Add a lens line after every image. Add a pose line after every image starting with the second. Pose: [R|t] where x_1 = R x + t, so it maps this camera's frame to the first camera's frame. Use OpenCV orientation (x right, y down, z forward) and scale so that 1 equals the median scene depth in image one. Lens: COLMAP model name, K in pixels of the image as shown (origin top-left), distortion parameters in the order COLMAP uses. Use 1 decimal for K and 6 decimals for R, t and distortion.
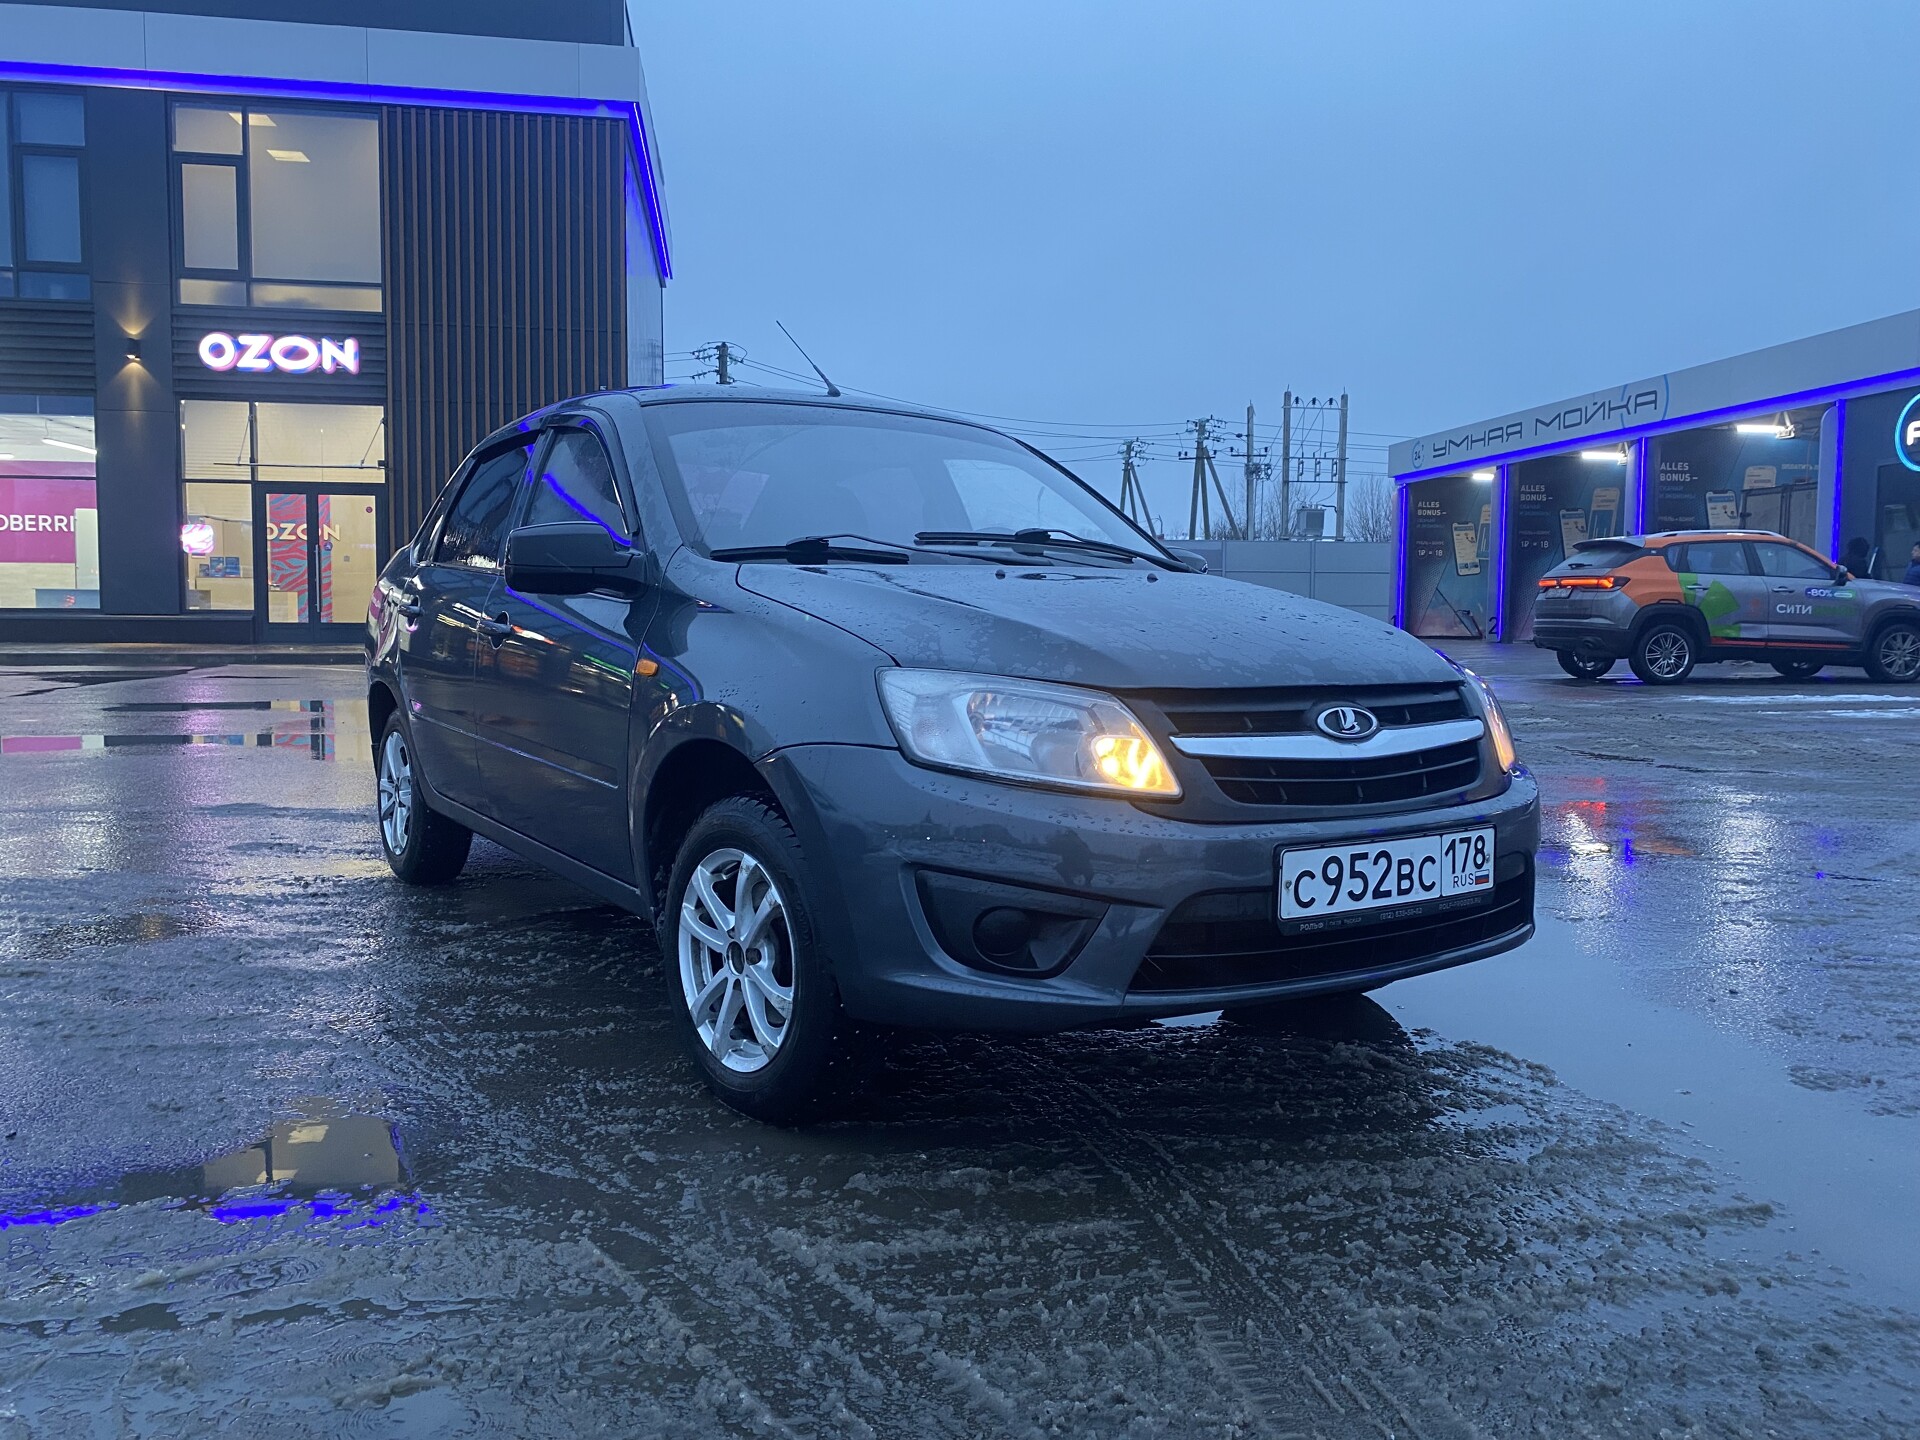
lens RADIAL K [[1490.1, 0, 952.2], [0, 1490.1, 716.4], [0, 0, 1]] dist [0.027299, -0.034593]
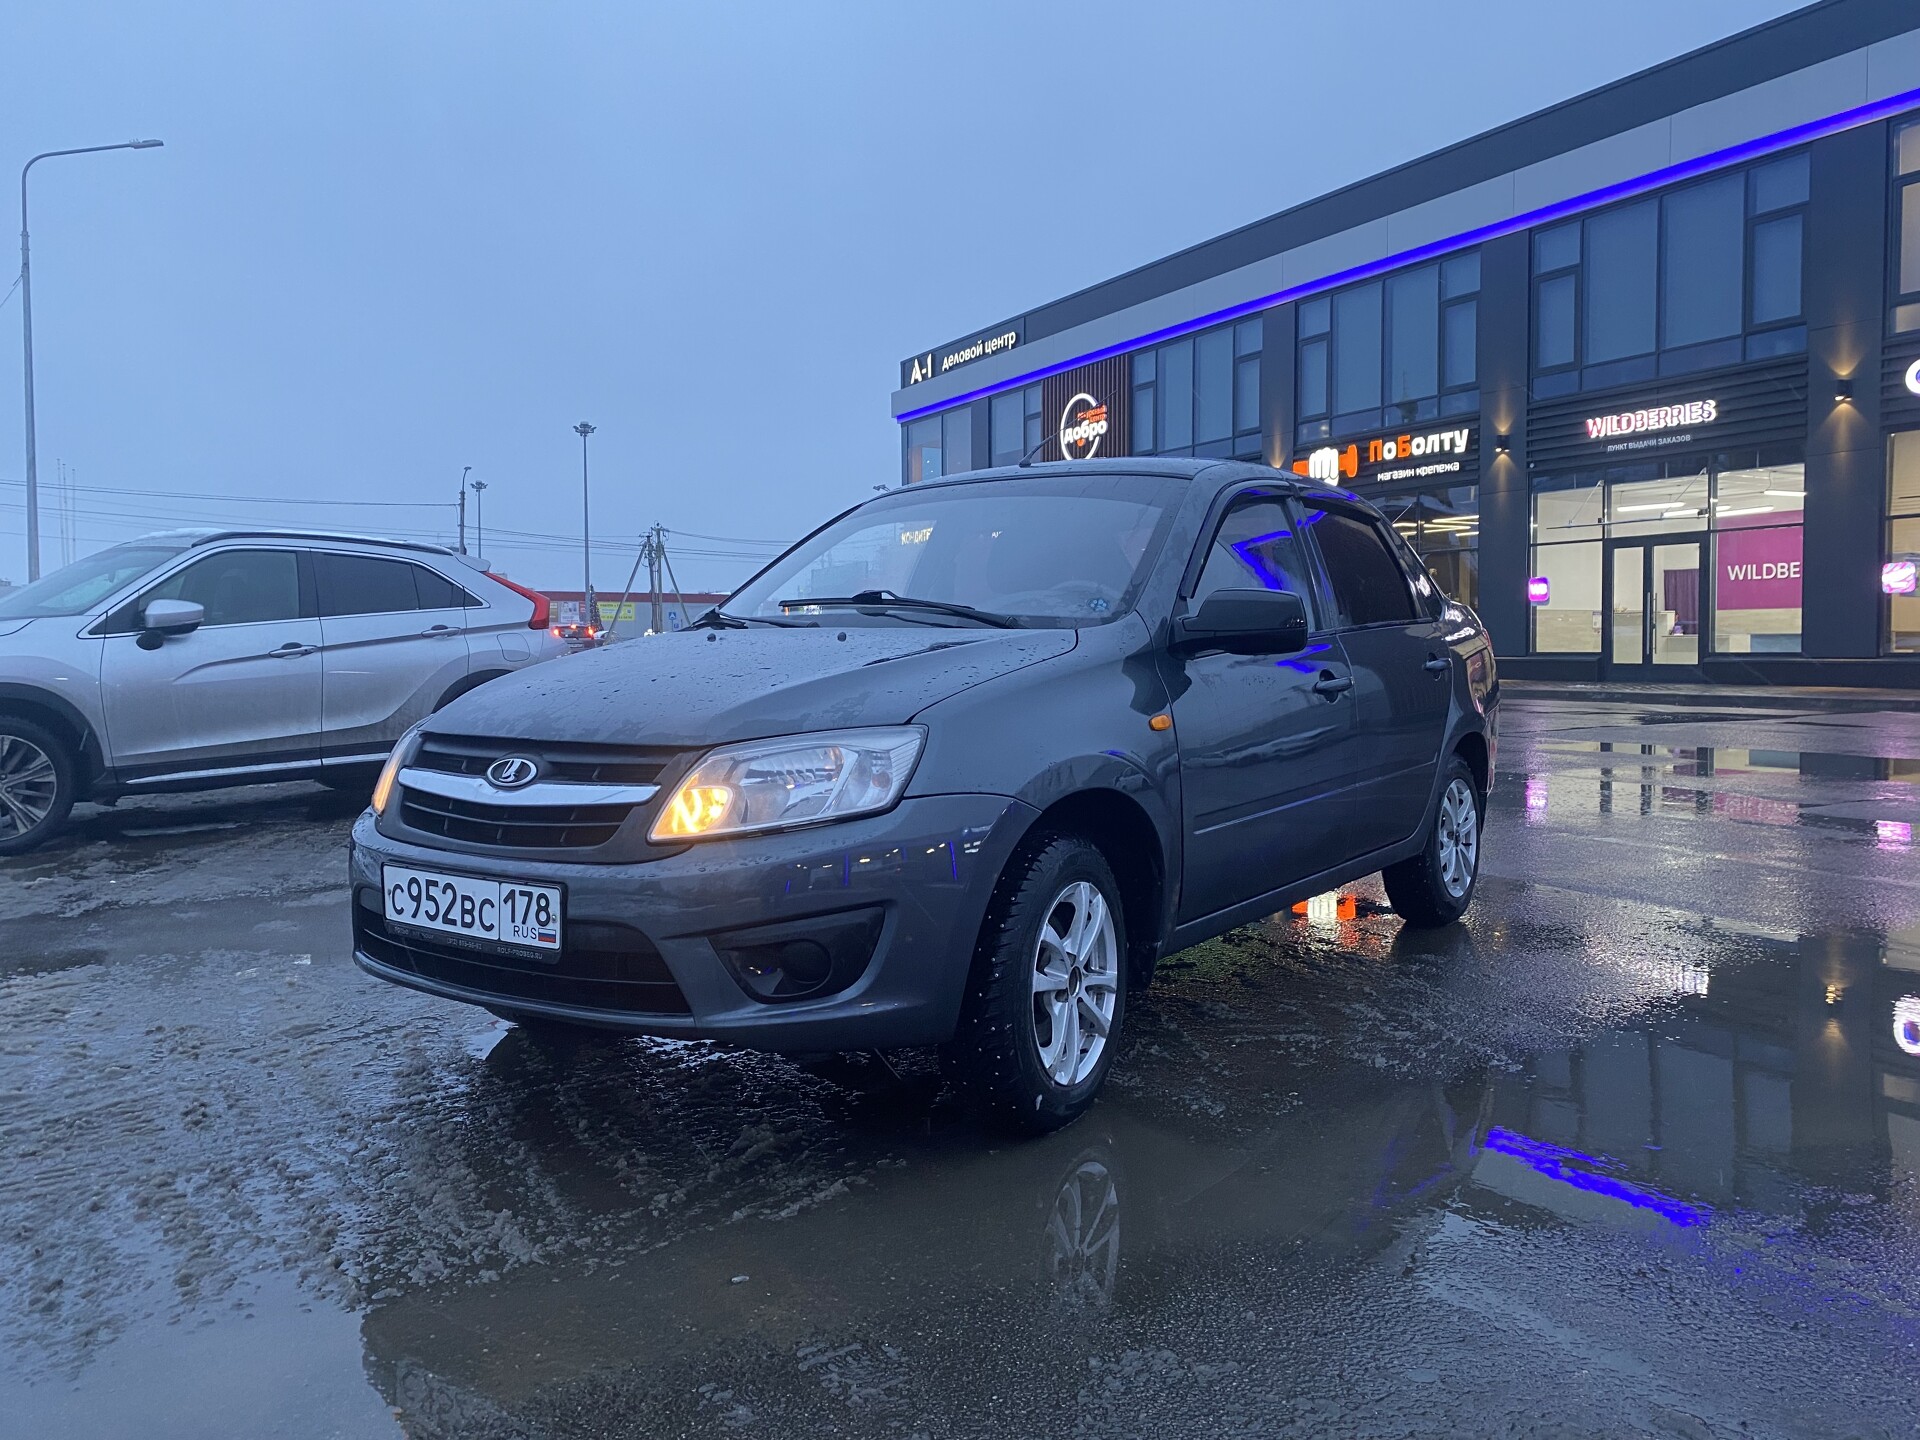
lens RADIAL K [[1490.1, 0, 951.4], [0, 1490.1, 712.6], [0, 0, 1]] dist [0.027299, -0.034593]
pose [[0.322290, 0.029827, -0.946171, 1.396830], [-0.058131, 0.998241, 0.011667, -0.070970], [0.944855, 0.051241, 0.323456, 0.925668]]
